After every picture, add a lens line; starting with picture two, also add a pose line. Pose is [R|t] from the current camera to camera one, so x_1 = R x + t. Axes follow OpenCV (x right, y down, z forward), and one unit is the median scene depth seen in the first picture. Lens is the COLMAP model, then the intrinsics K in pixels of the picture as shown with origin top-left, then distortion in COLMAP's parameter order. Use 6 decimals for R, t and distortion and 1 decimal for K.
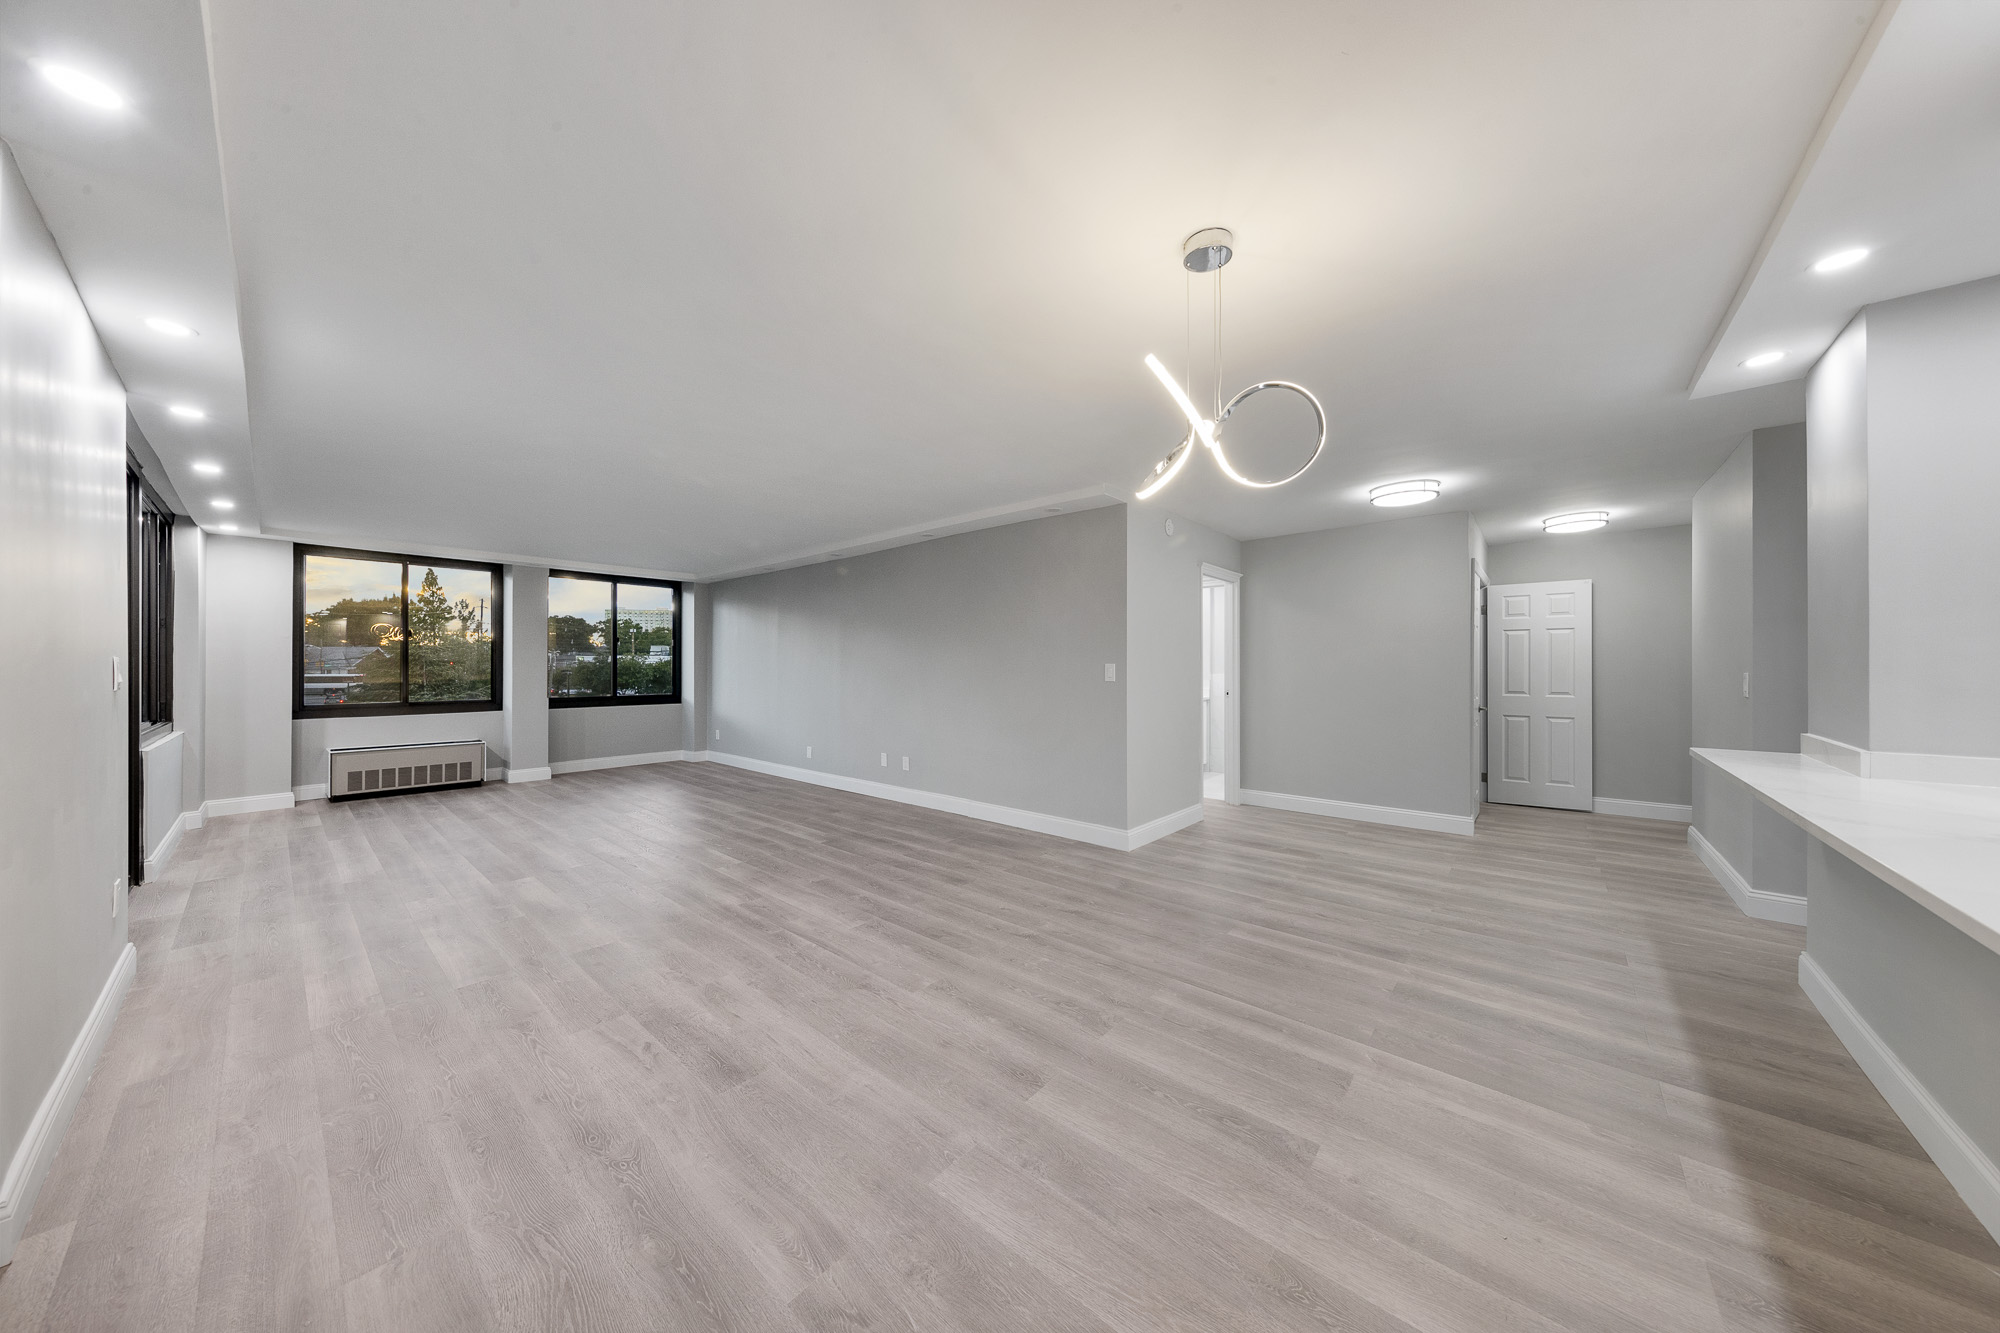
lens RADIAL K [[632.9, 0, 1012.8], [0, 632.9, 664.9], [0, 0, 1]] dist [-0.001644, -0.000029]
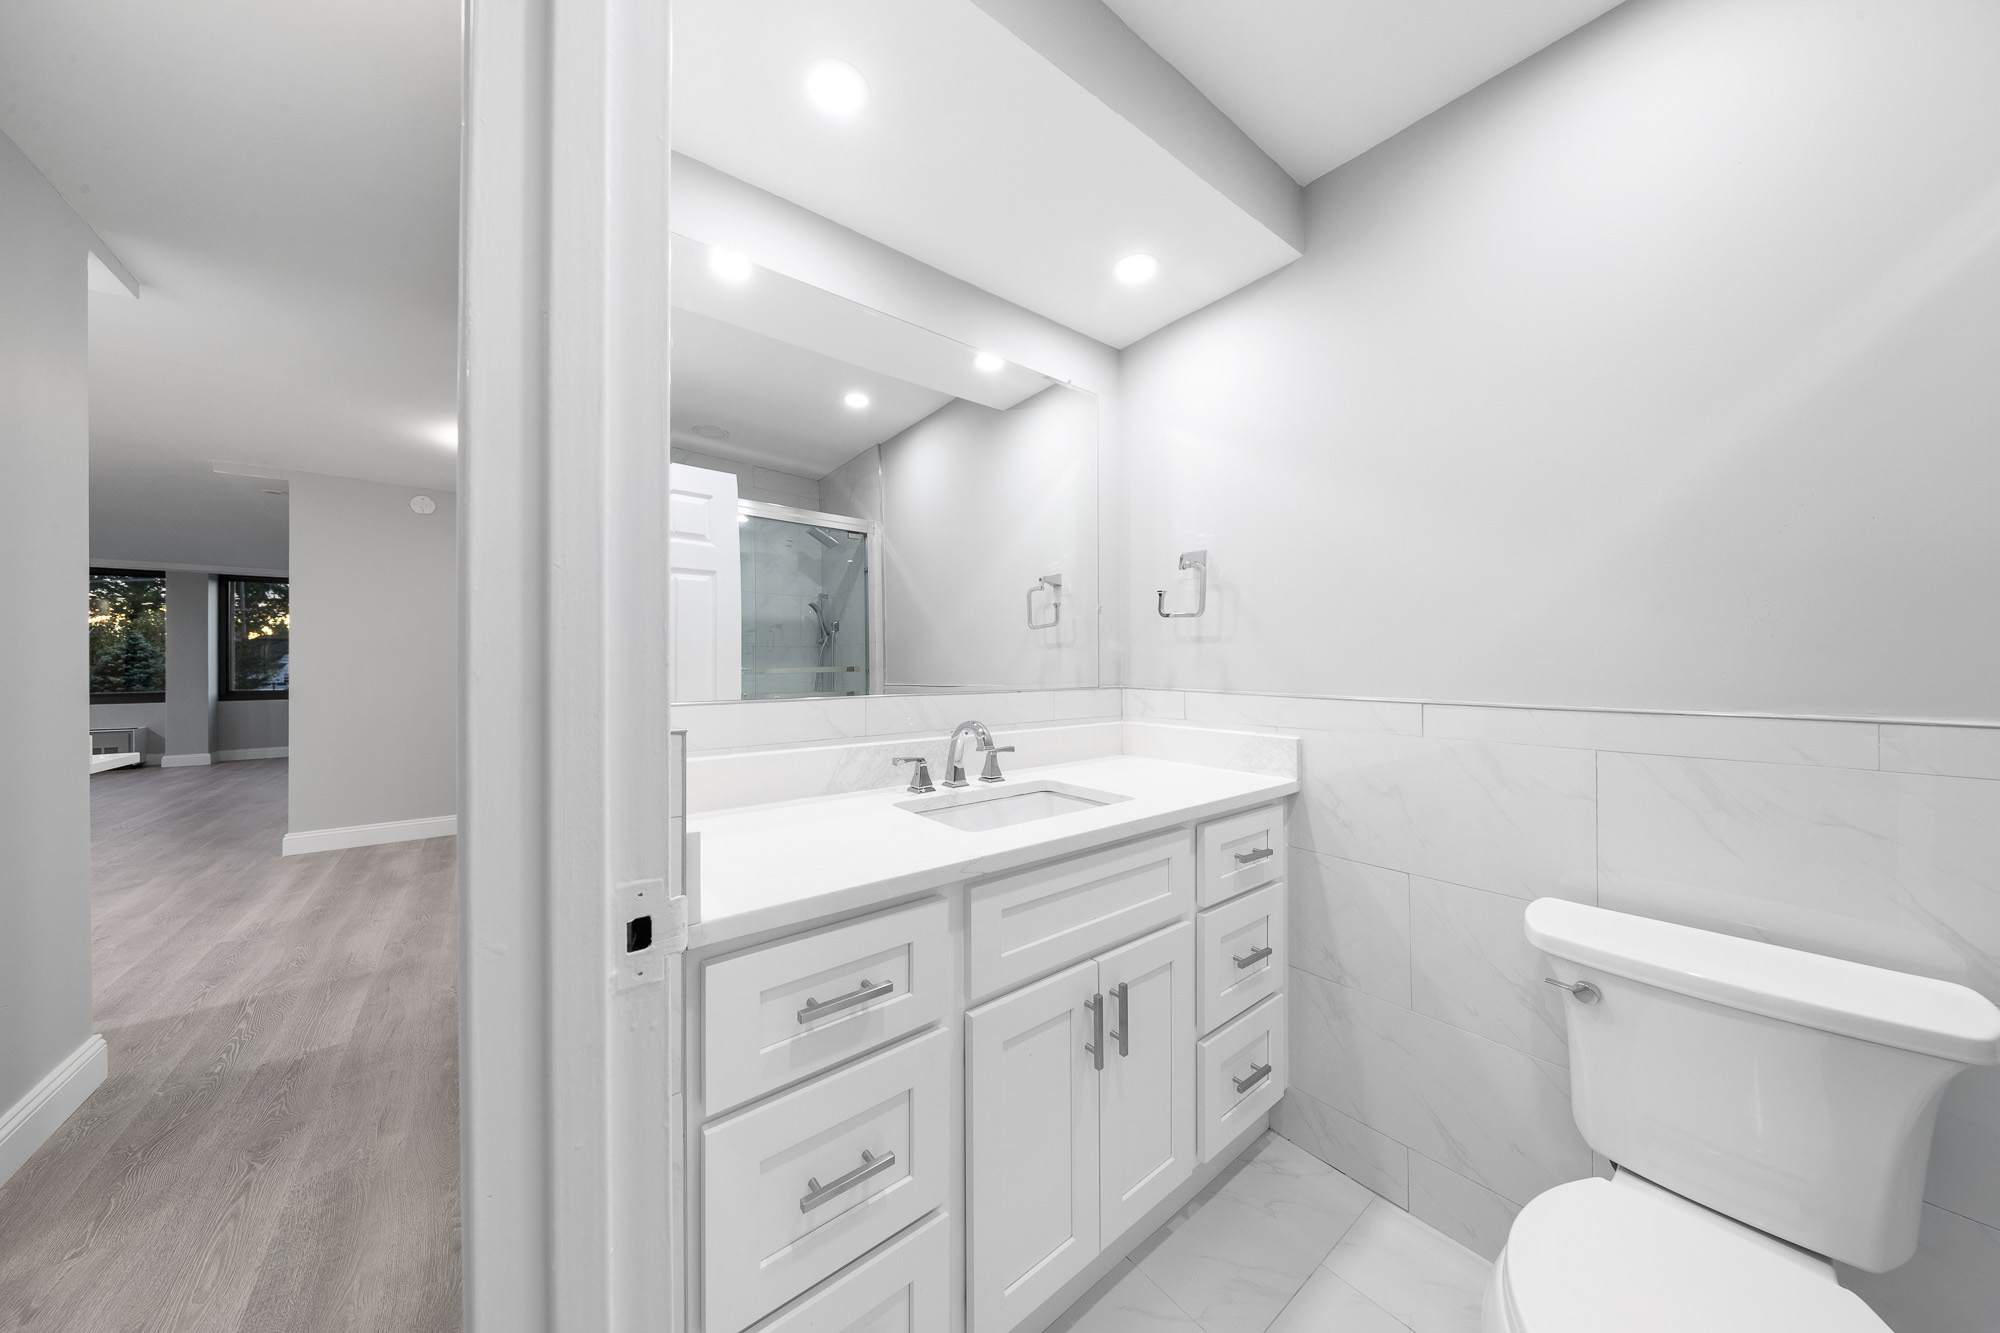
lens RADIAL K [[632.9, 0, 1055.3], [0, 632.9, 664.0], [0, 0, 1]] dist [-0.001644, -0.000029]
pose [[0.984455, -0.000432, -0.175636, 0.910255], [-0.001133, 0.999961, -0.008806, 0.012237], [0.175632, 0.008868, 0.984416, 0.174227]]
